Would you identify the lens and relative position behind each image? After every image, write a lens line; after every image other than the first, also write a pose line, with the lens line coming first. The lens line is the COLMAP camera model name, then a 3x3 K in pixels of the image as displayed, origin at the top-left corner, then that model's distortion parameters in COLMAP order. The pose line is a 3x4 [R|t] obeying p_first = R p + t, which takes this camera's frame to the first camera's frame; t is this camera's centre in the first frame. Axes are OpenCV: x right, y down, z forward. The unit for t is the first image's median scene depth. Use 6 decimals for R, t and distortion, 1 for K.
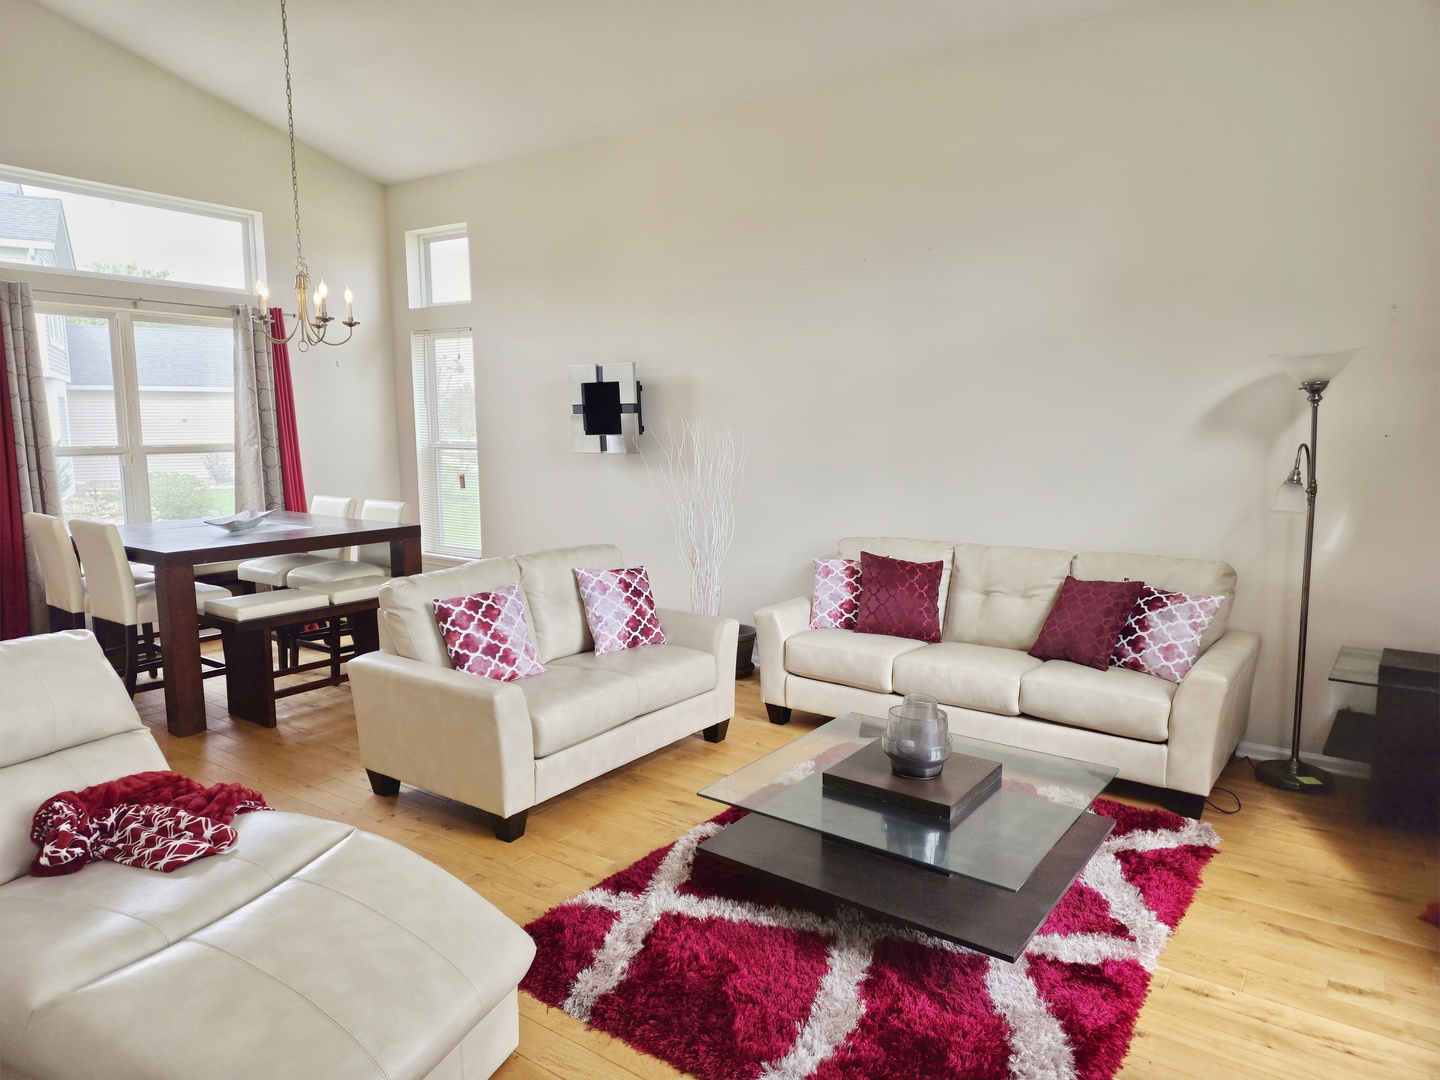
lens RADIAL K [[930.6, 0, 721.0], [0, 930.6, 540.6], [0, 0, 1]] dist [0.053360, -0.029065]
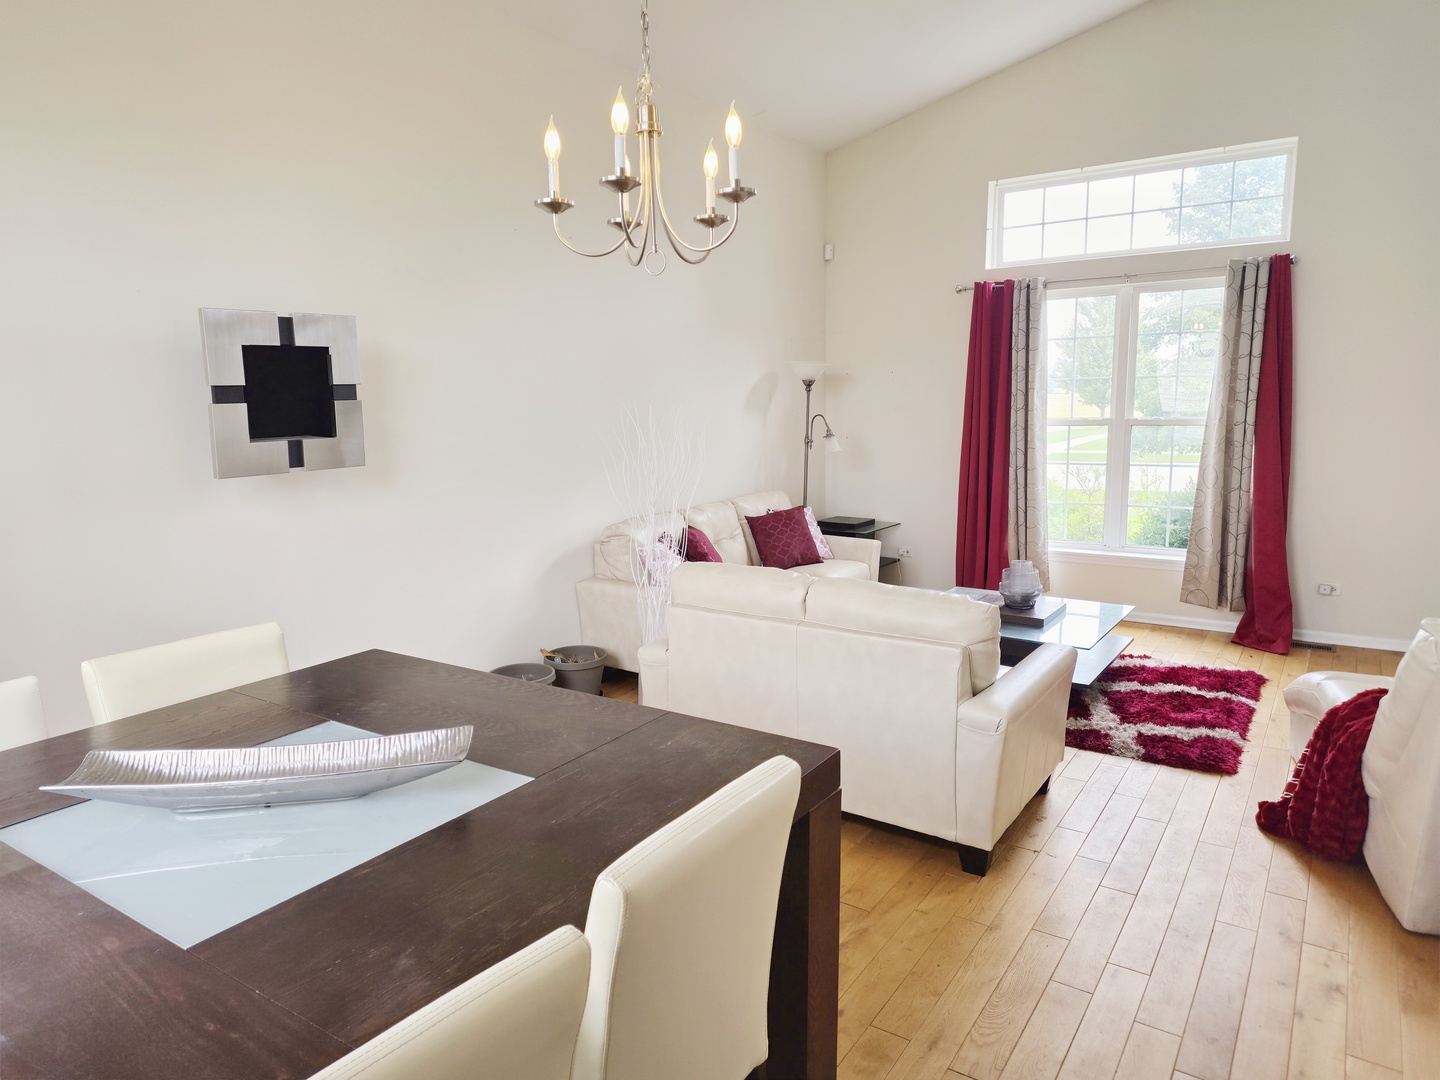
lens RADIAL K [[930.6, 0, 720.5], [0, 930.6, 534.7], [0, 0, 1]] dist [0.053360, -0.029065]
pose [[-0.021745, -0.147789, 0.988780, -0.718740], [0.142198, 0.978502, 0.149380, -0.105867], [-0.989599, 0.143851, -0.000262, 0.758396]]
